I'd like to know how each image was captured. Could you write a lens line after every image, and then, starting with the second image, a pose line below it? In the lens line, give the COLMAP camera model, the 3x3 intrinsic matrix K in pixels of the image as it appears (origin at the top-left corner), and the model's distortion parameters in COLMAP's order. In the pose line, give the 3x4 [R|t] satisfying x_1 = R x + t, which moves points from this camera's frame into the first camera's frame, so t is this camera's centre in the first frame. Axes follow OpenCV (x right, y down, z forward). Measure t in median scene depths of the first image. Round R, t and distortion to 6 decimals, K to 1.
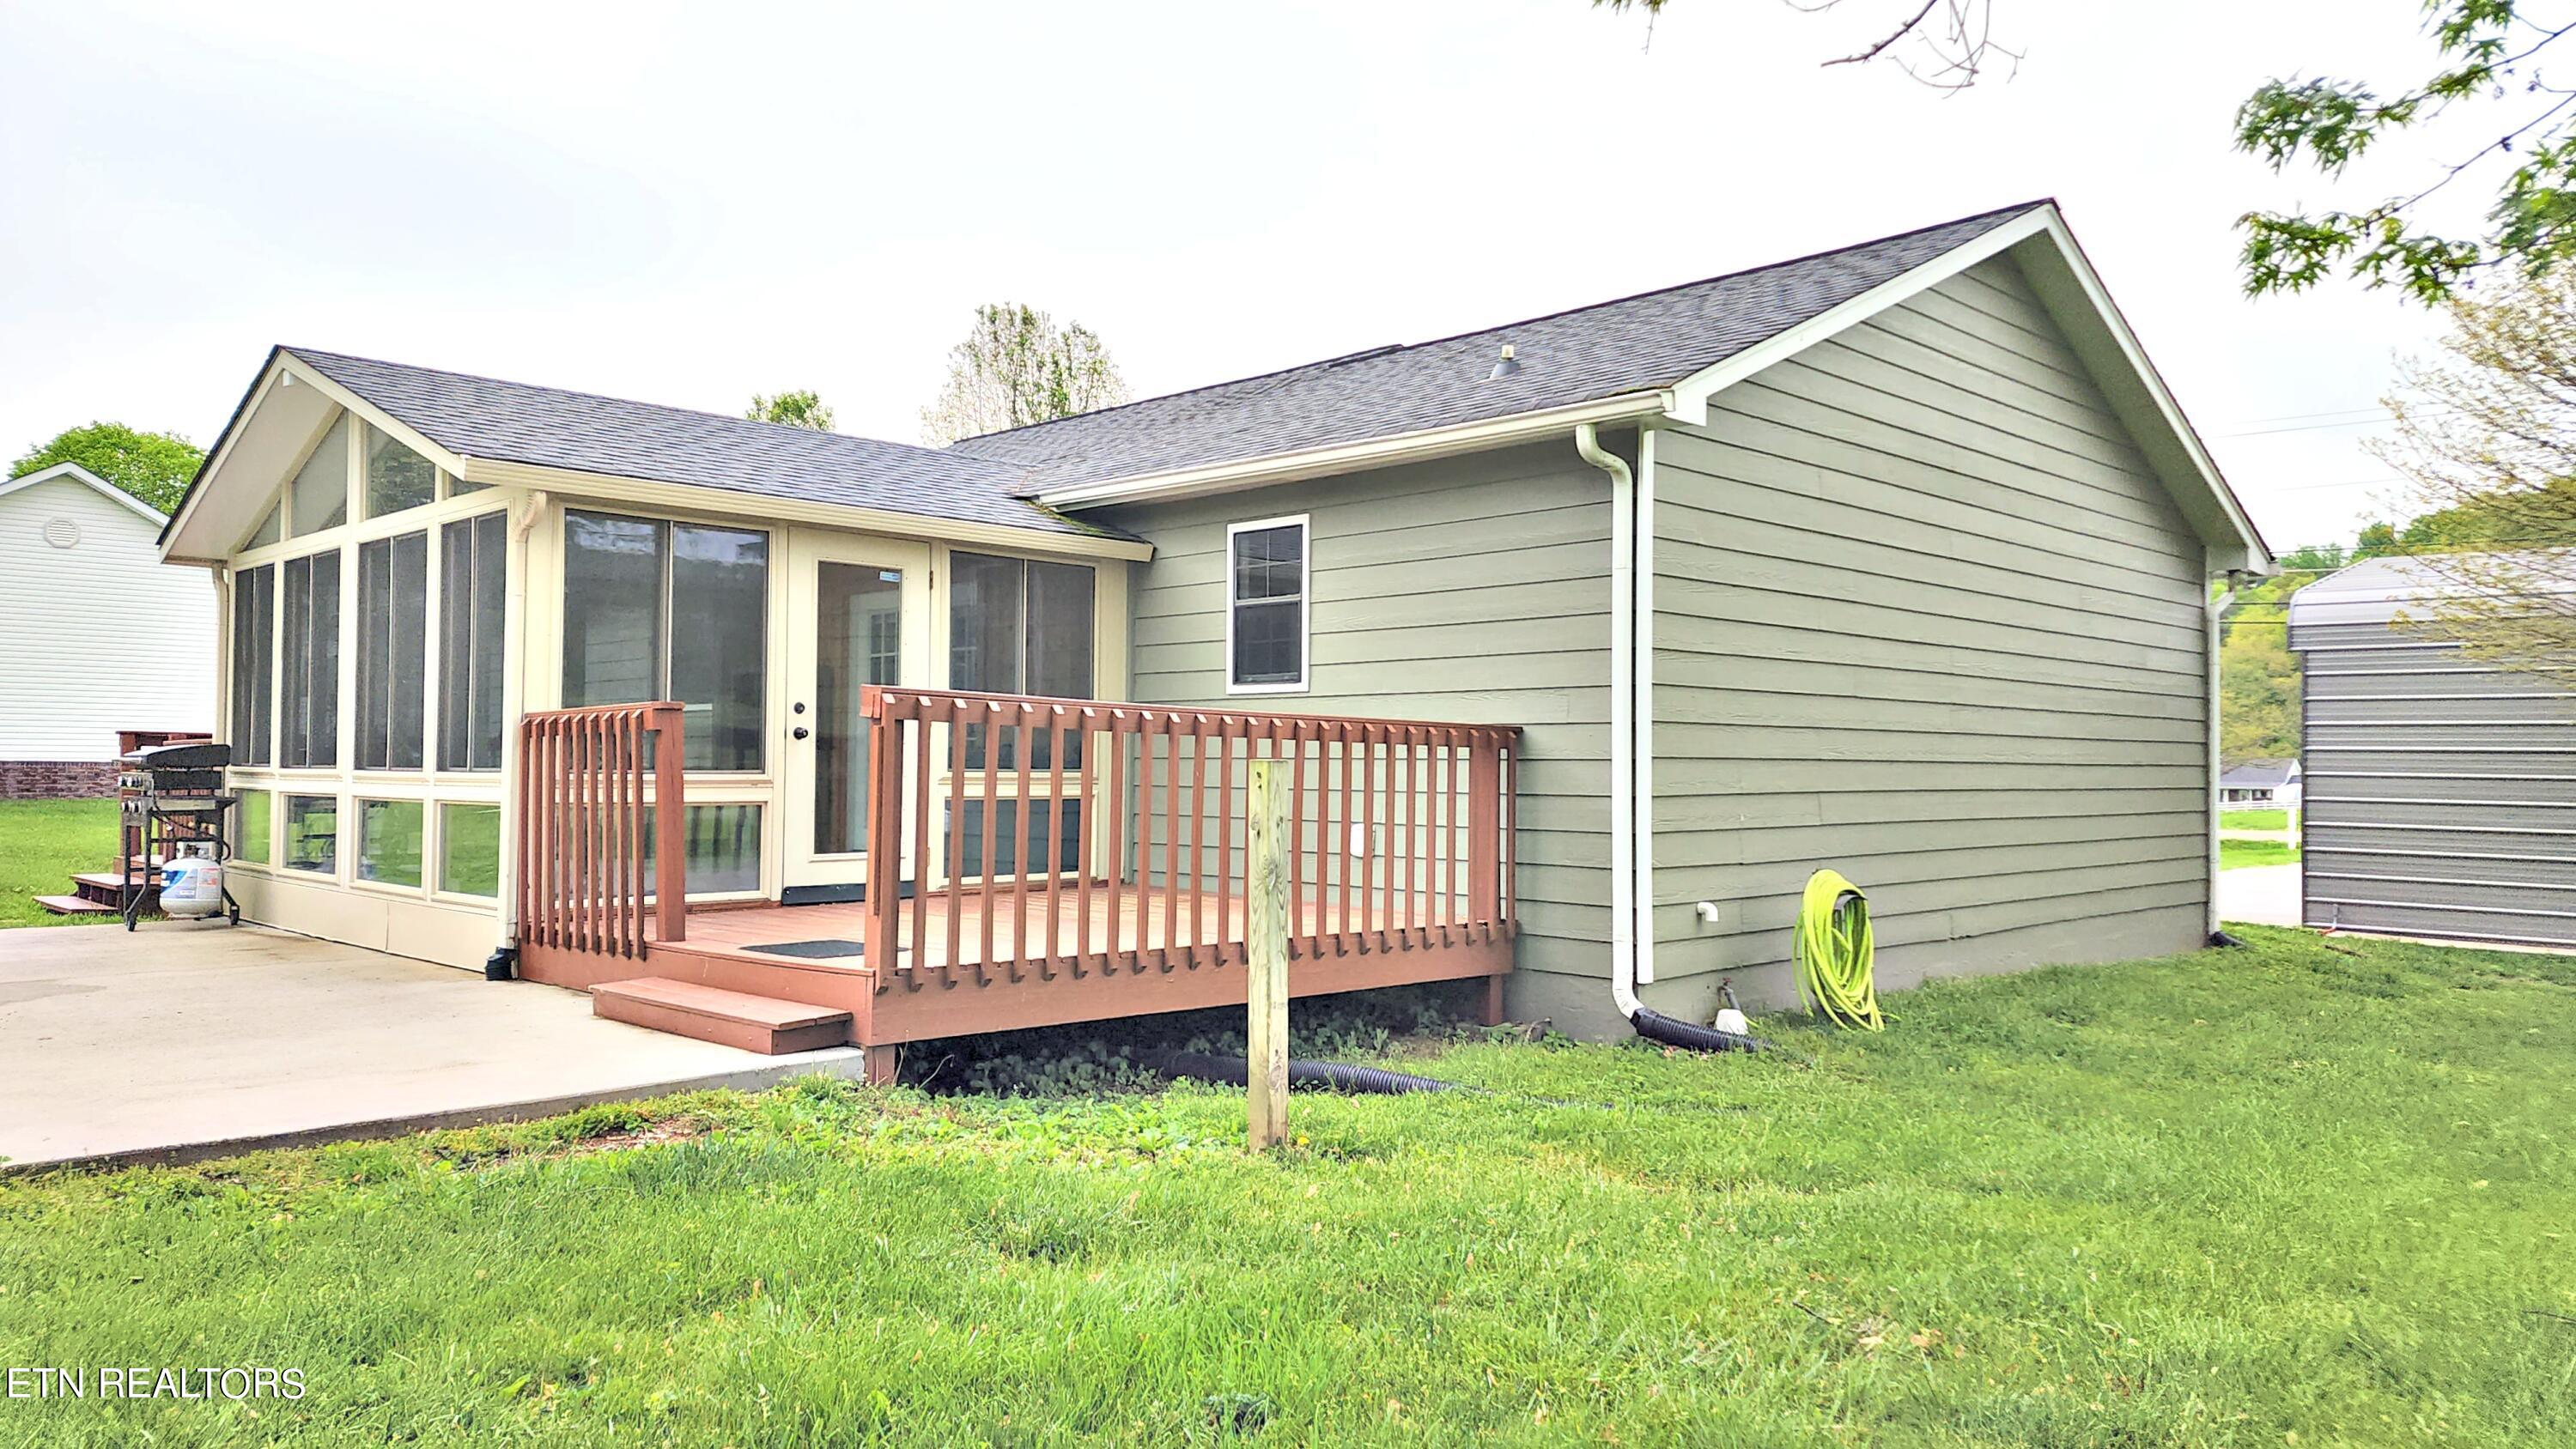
lens RADIAL K [[1669.5, 0, 1329.9], [0, 1669.5, 719.5], [0, 0, 1]] dist [0.044099, -0.000833]
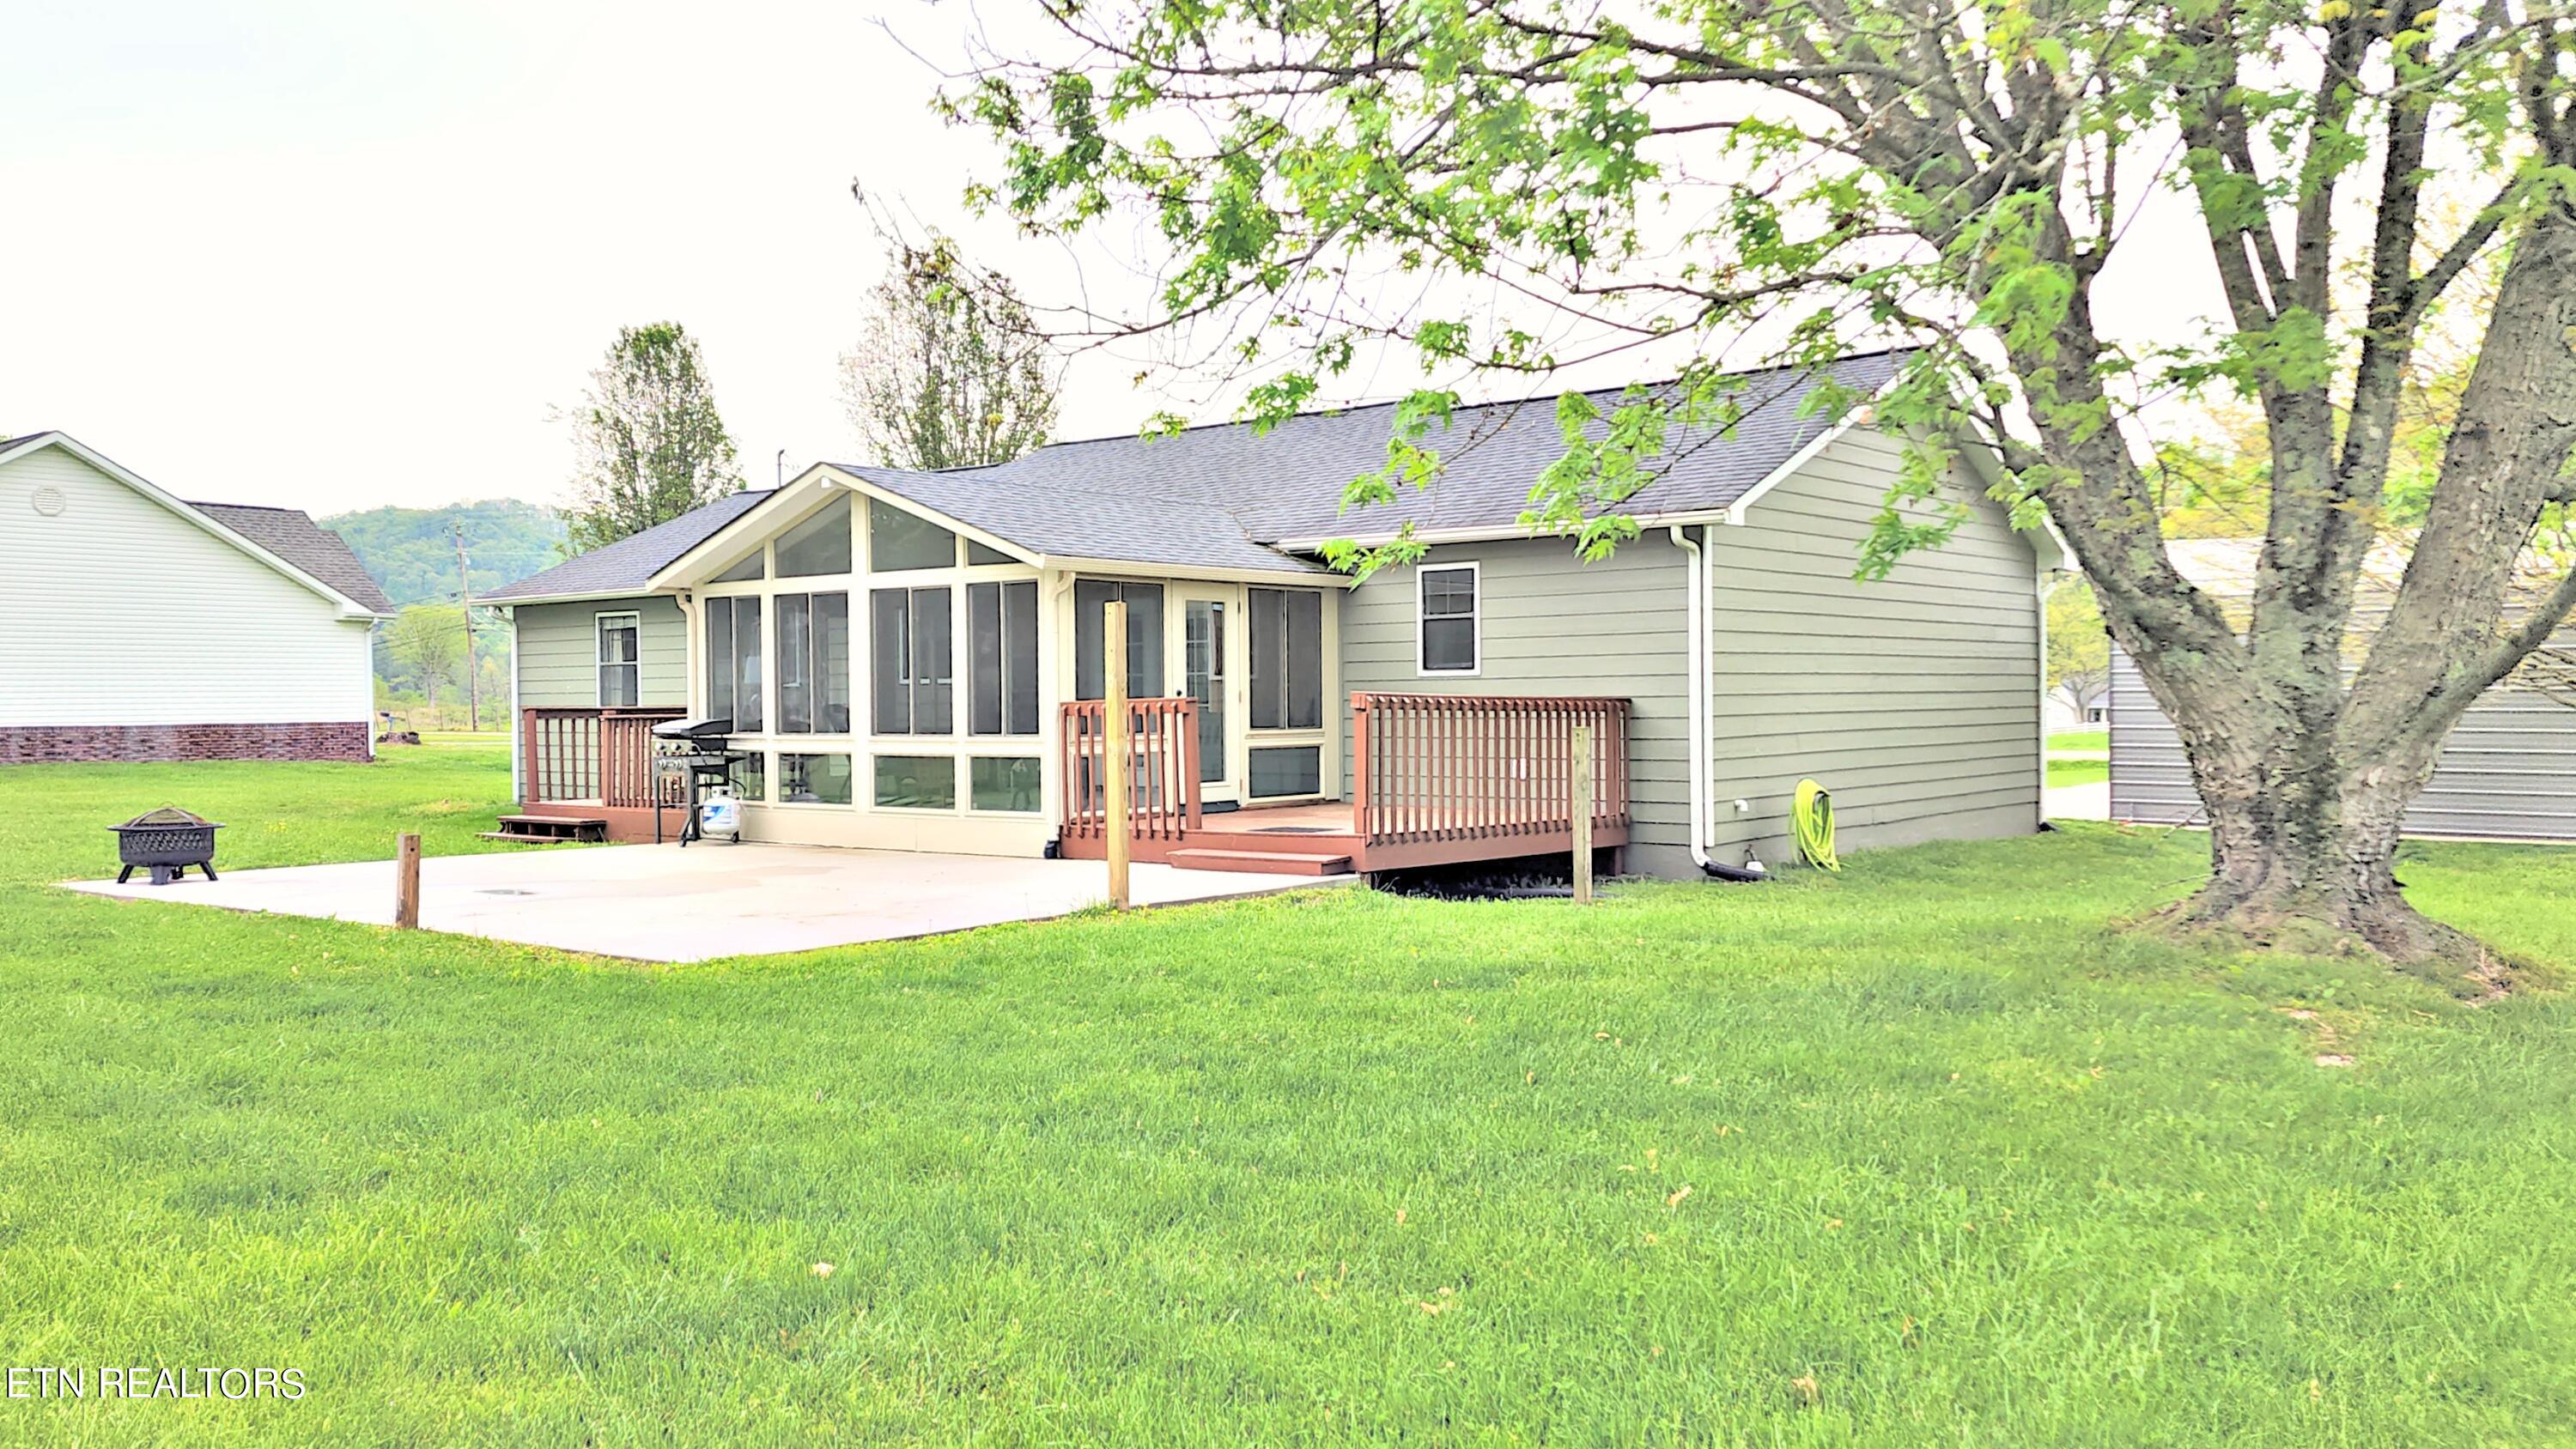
lens RADIAL K [[2037.8, 0, 1288.0], [0, 2037.8, 724.5], [0, 0, 1]] dist [0.073212, -0.000453]
pose [[0.994639, -0.018663, 0.101711, -0.396777], [0.014315, 0.998959, 0.043311, -0.057355], [-0.102414, -0.041623, 0.993871, -0.910909]]
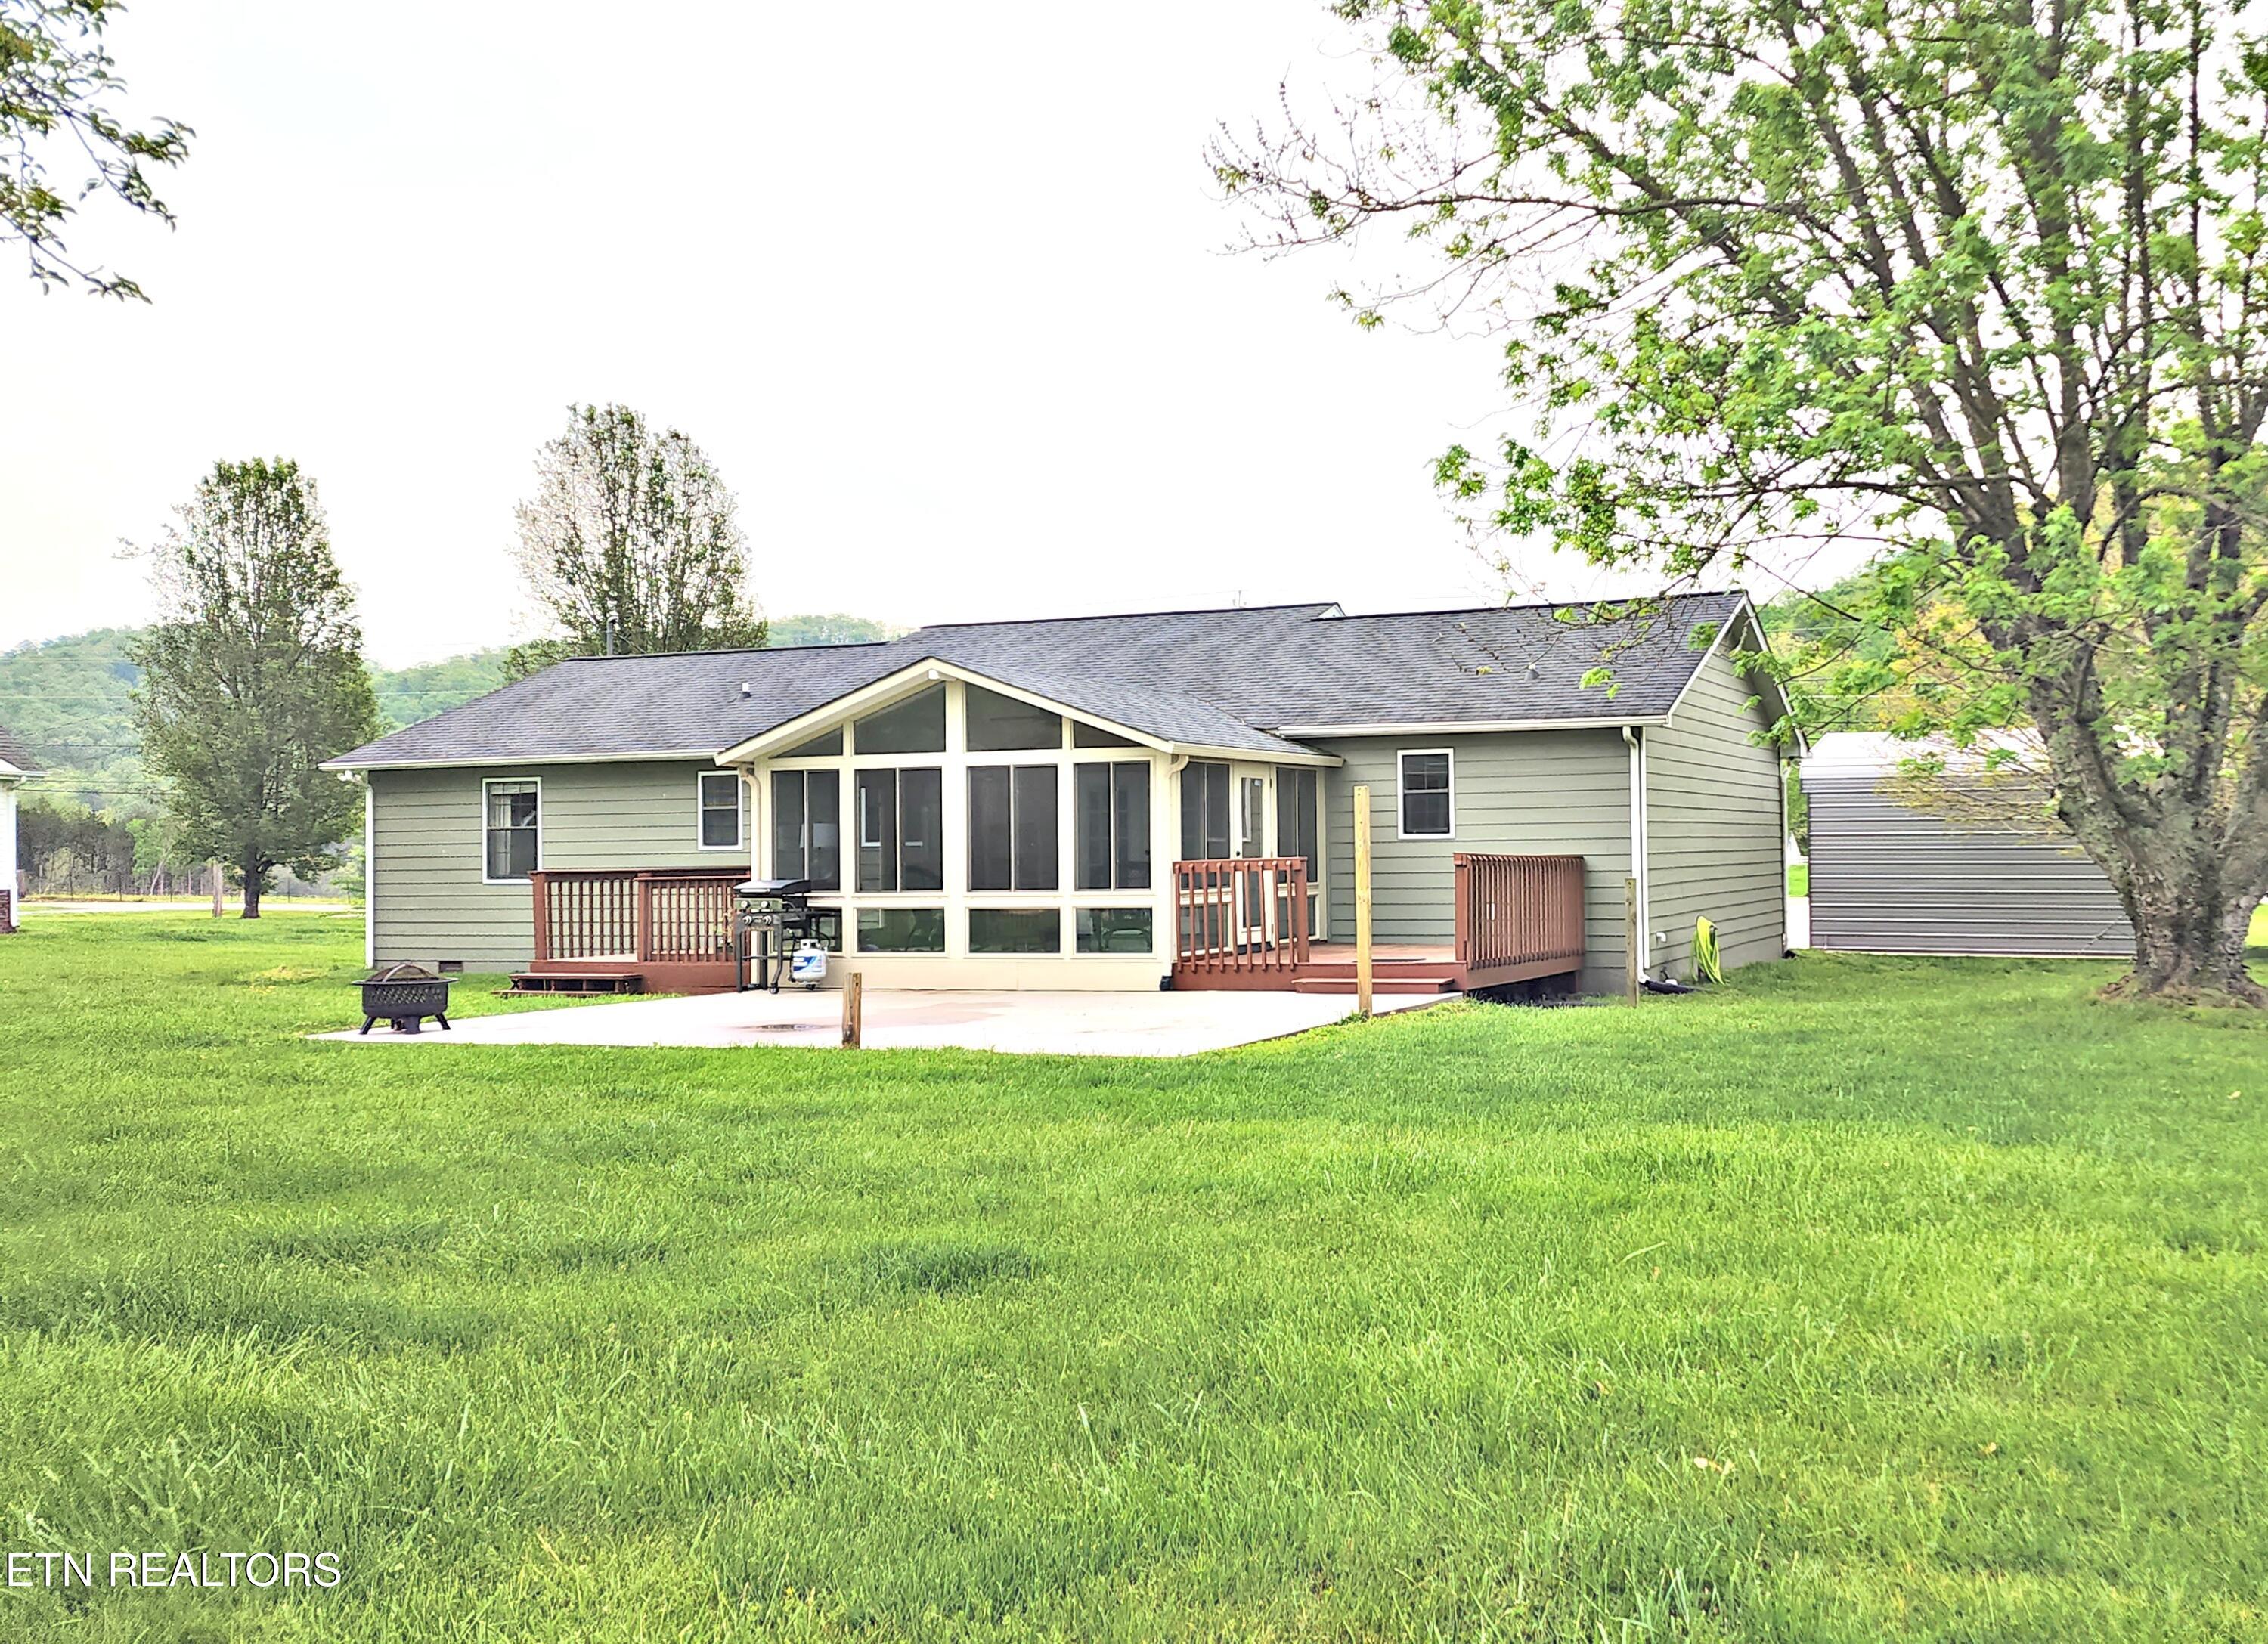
lens RADIAL K [[2093.8, 0, 1409.1], [0, 2093.8, 816.5], [0, 0, 1]] dist [0.074692, -0.012727]
pose [[0.903616, -0.014274, 0.428105, -1.145462], [0.008127, 0.999836, 0.016183, -0.085216], [-0.428266, -0.011144, 0.903584, -1.243255]]
